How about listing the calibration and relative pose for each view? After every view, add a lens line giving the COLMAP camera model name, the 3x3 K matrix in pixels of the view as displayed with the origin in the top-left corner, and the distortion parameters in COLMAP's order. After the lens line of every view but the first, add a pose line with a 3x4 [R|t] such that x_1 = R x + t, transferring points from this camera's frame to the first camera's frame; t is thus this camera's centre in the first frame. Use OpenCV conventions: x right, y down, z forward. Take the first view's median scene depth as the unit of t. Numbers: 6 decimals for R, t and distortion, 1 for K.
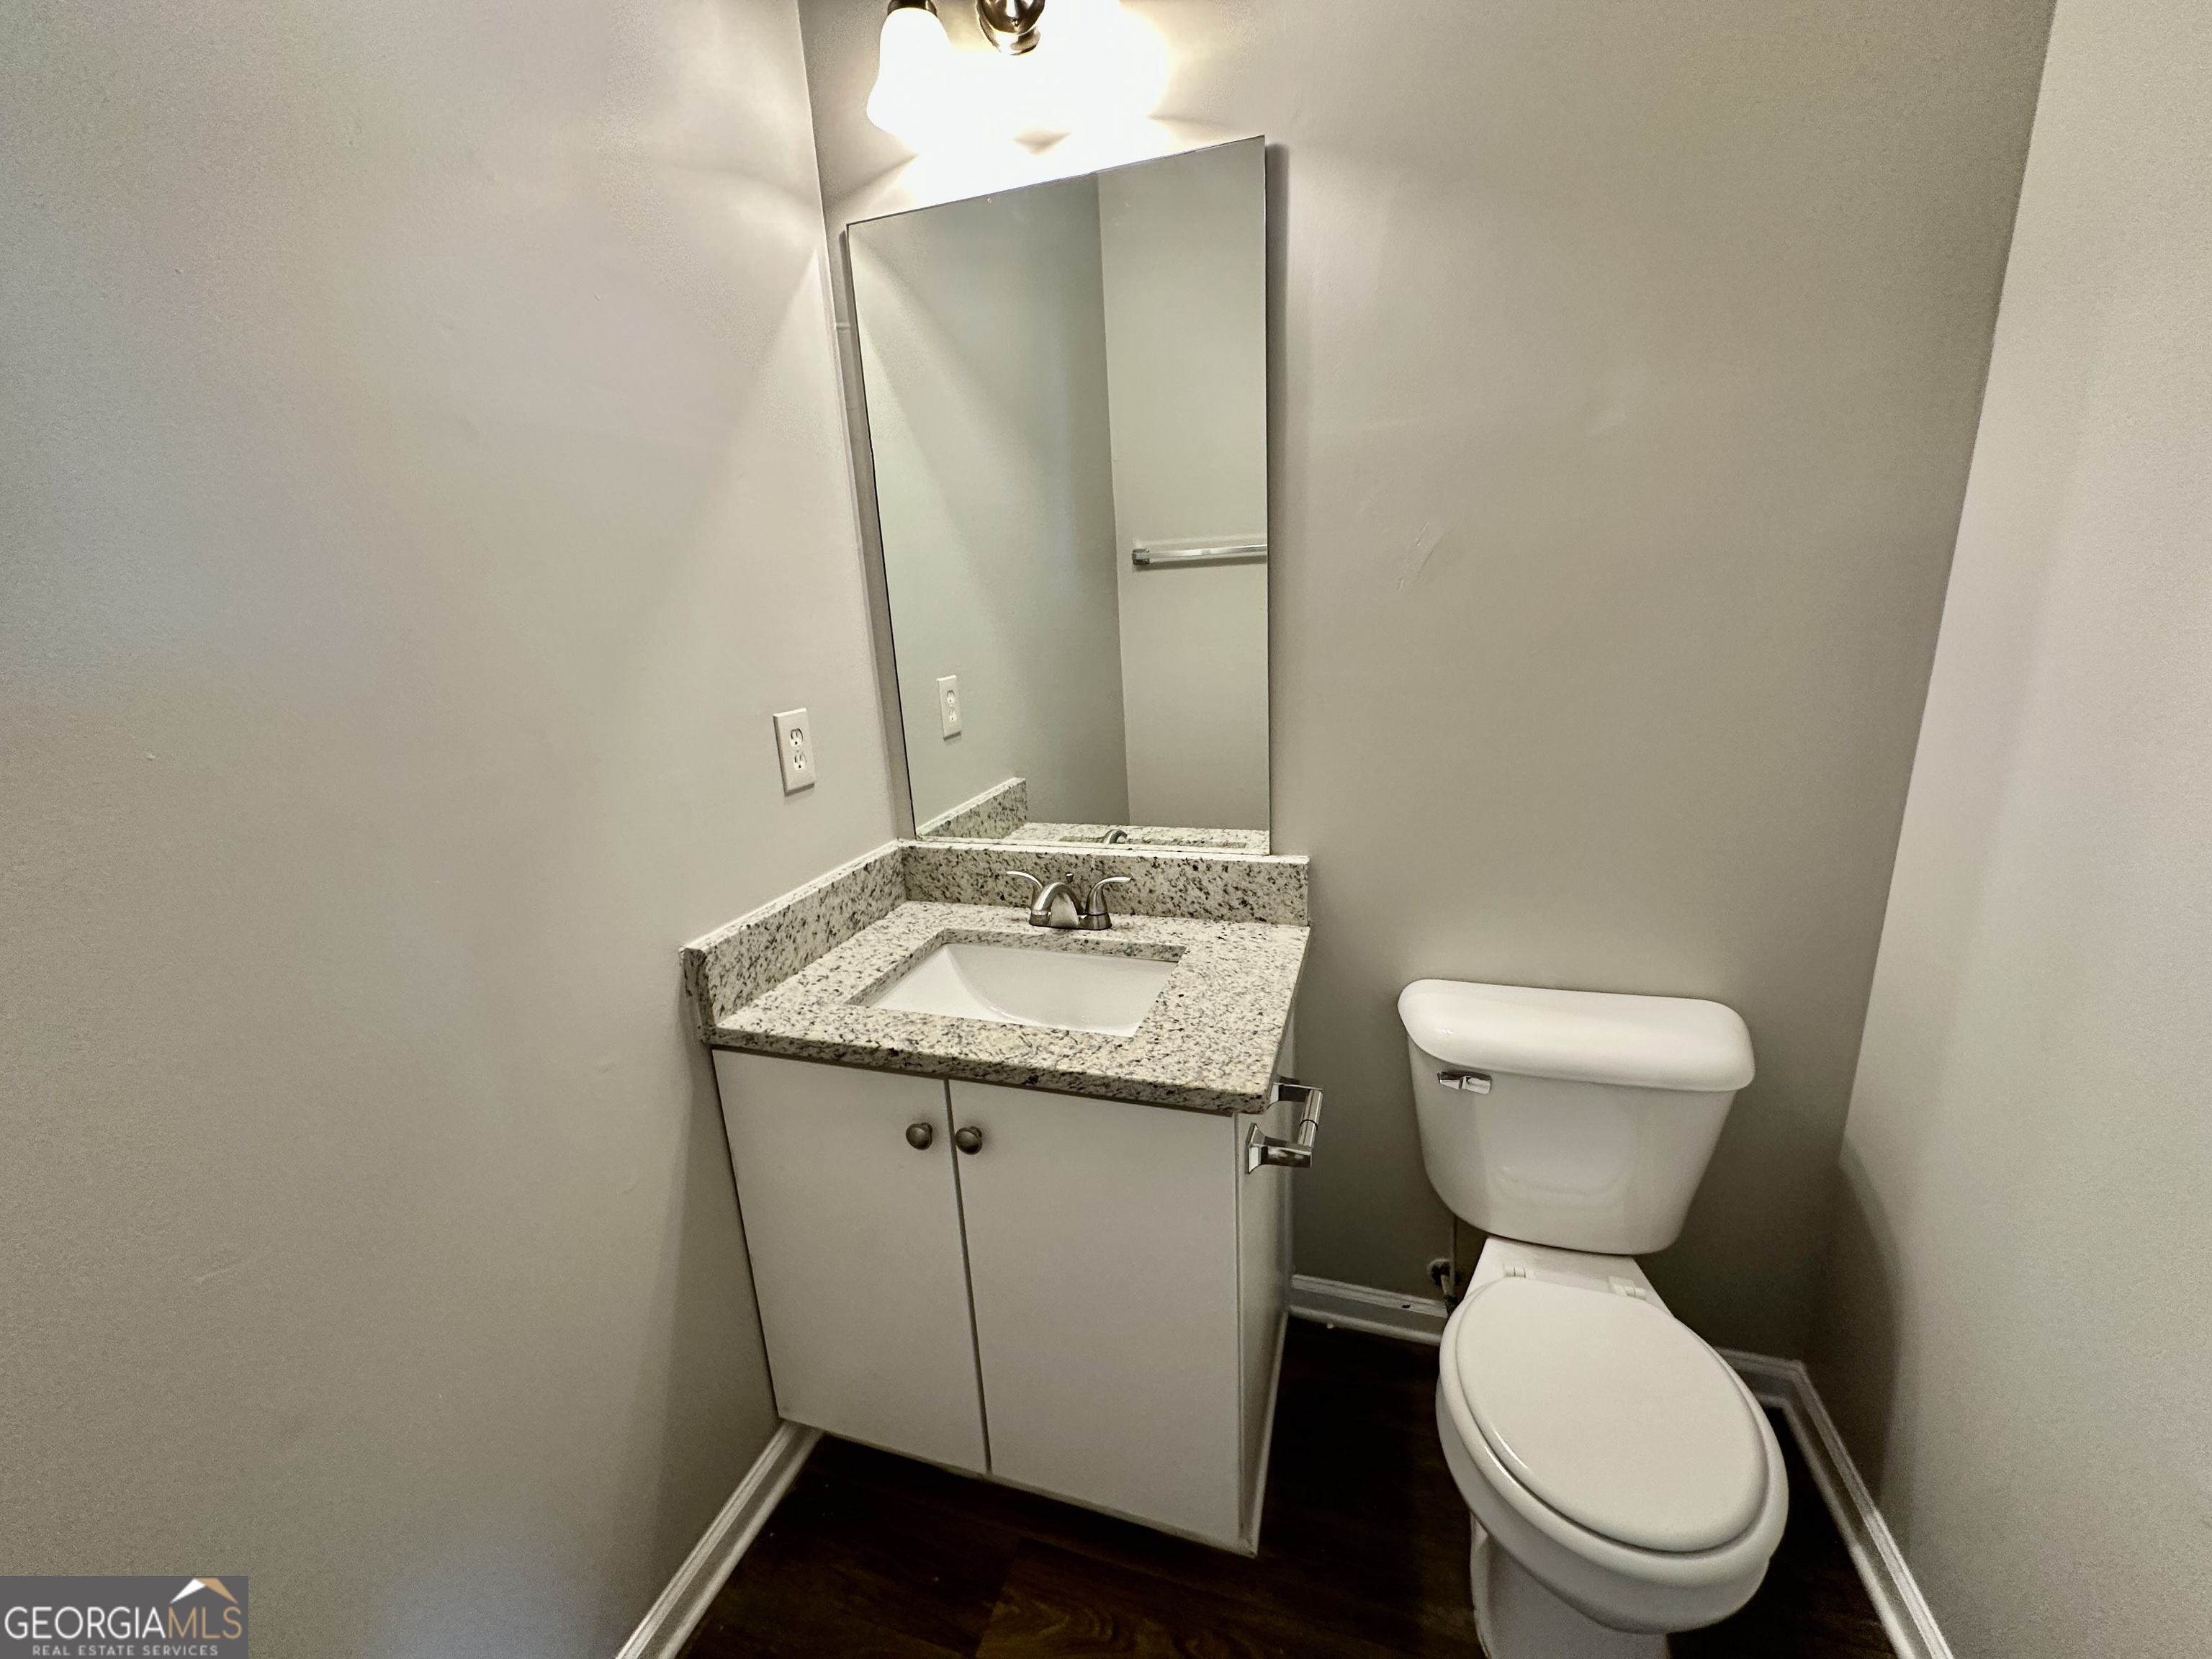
lens RADIAL K [[884.9, 0, 1105.1], [0, 884.9, 826.0], [0, 0, 1]] dist [-0.001694, 0.000516]
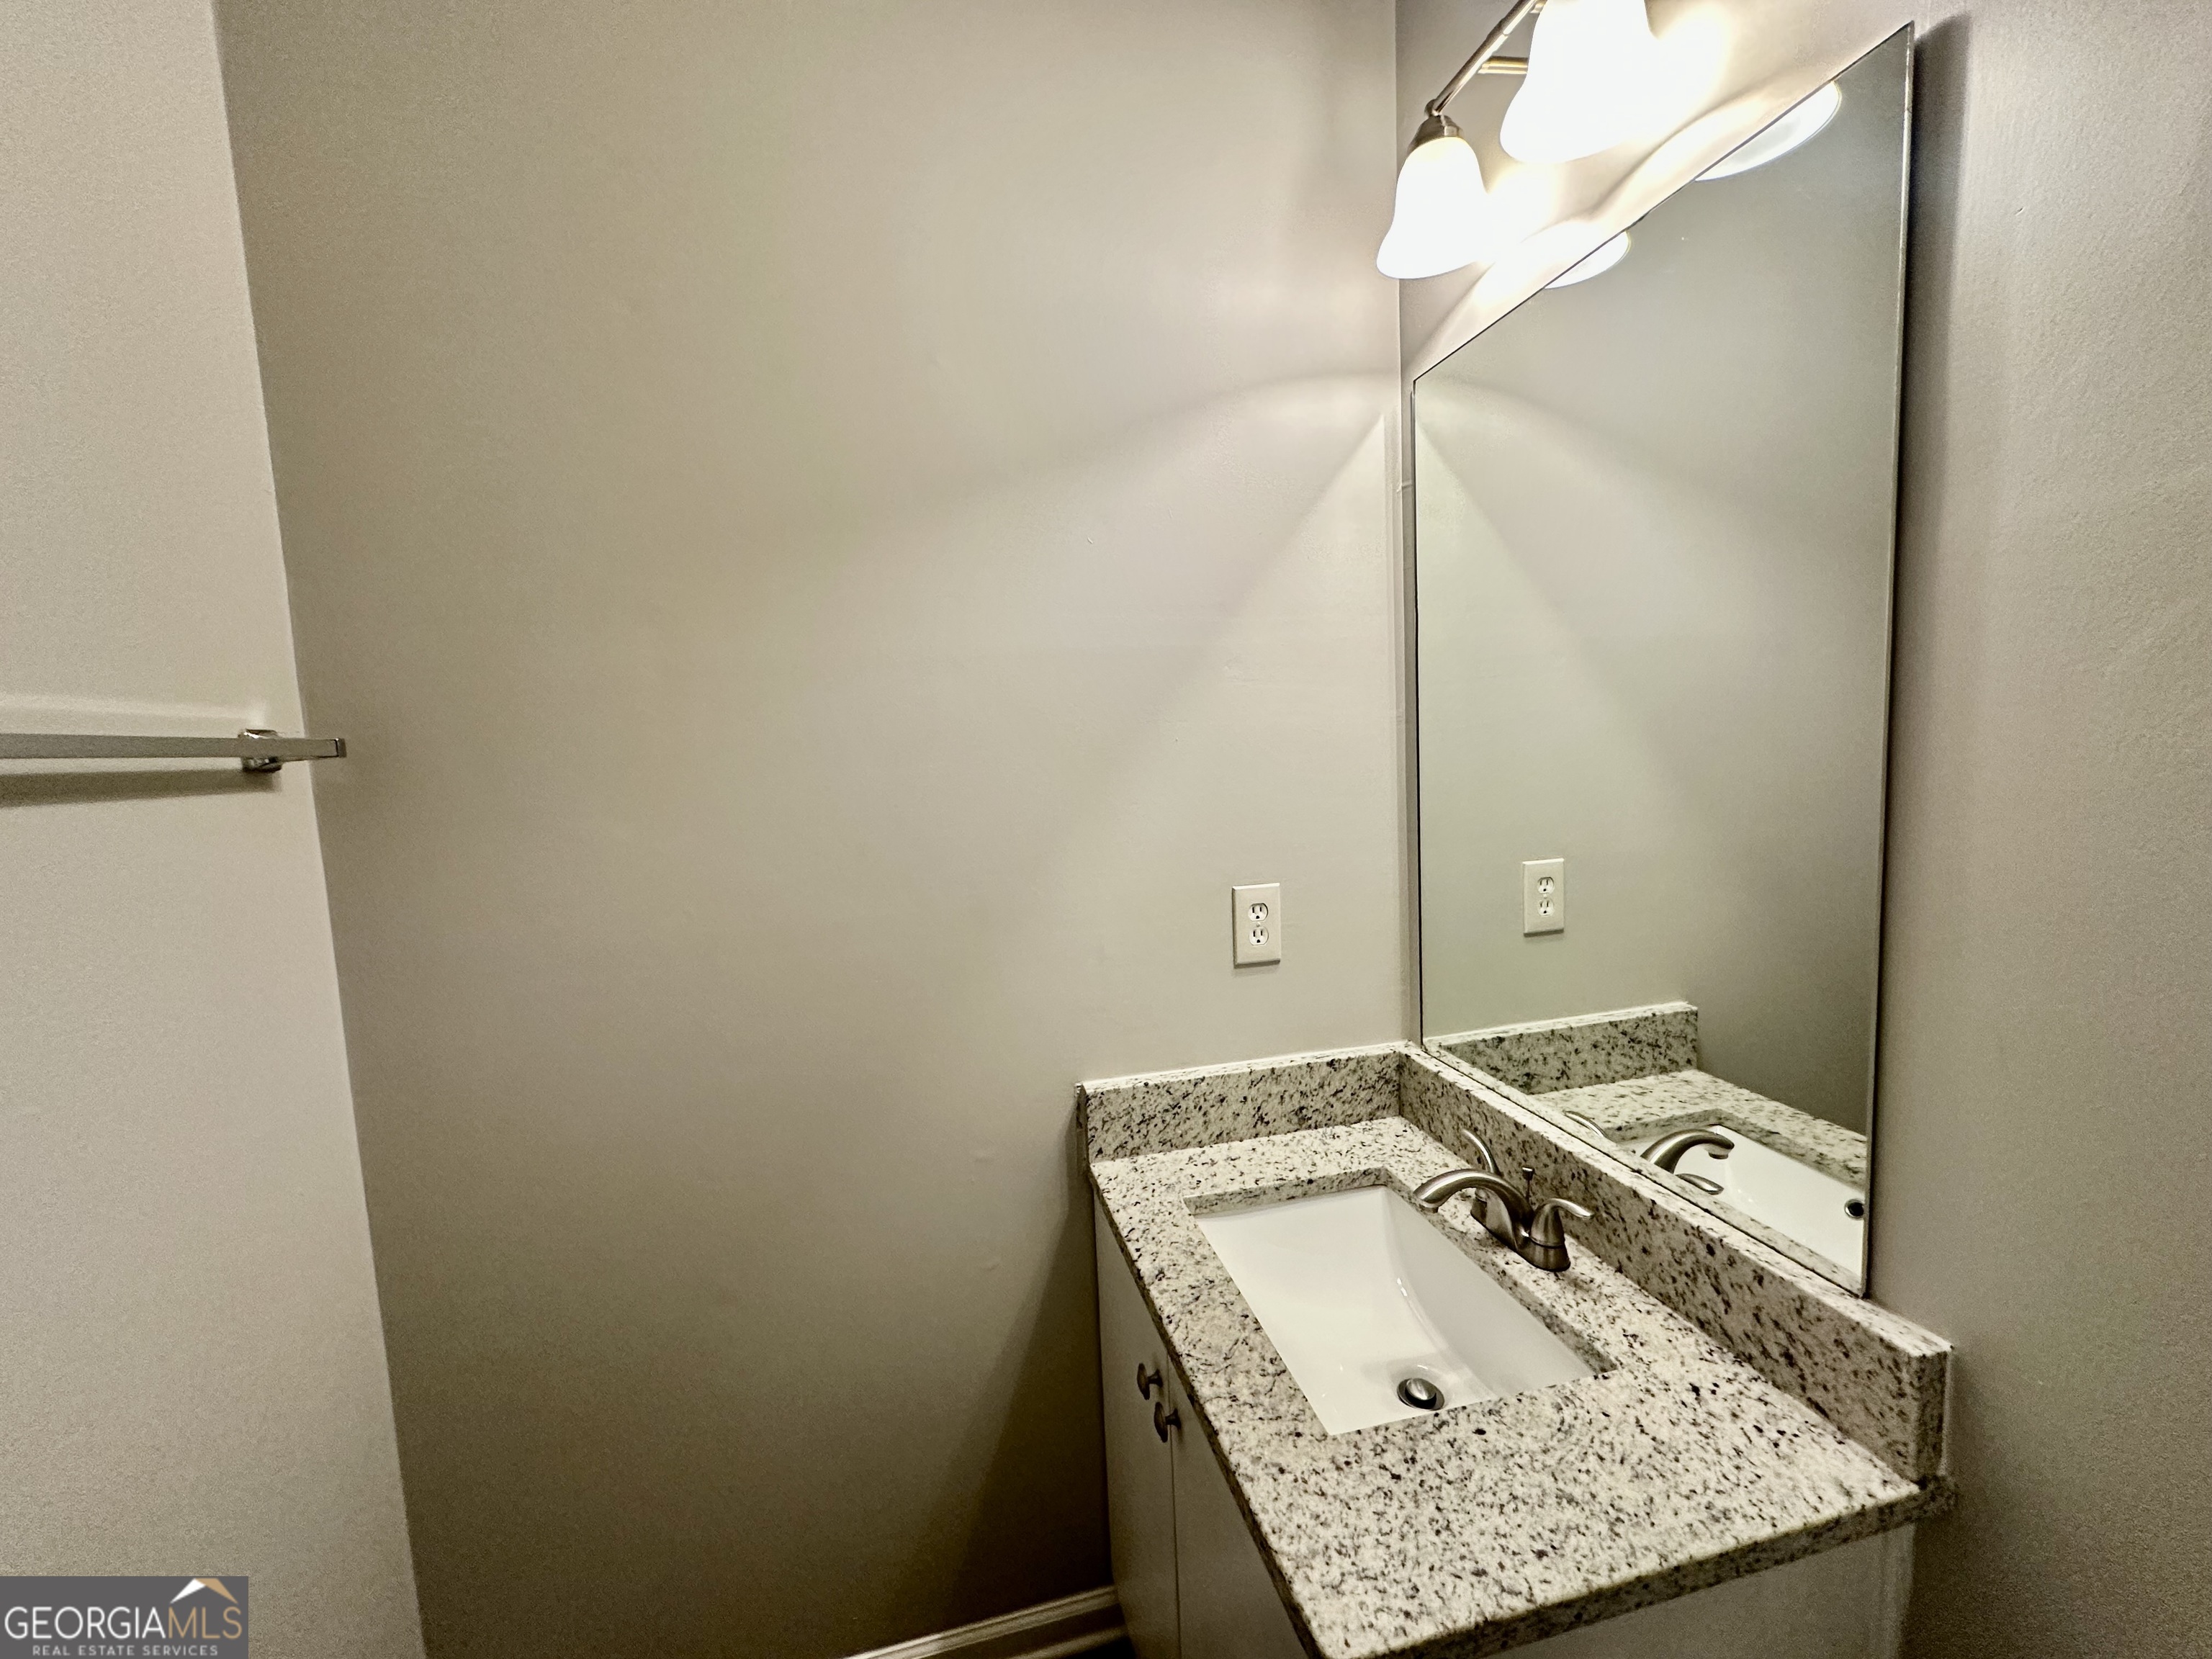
lens RADIAL K [[884.9, 0, 1110.2], [0, 884.9, 833.1], [0, 0, 1]] dist [-0.001694, 0.000516]
pose [[0.527965, 0.116802, -0.841196, 0.360716], [-0.200907, 0.979560, 0.009918, -0.154515], [0.825160, 0.163766, 0.540639, 0.302777]]
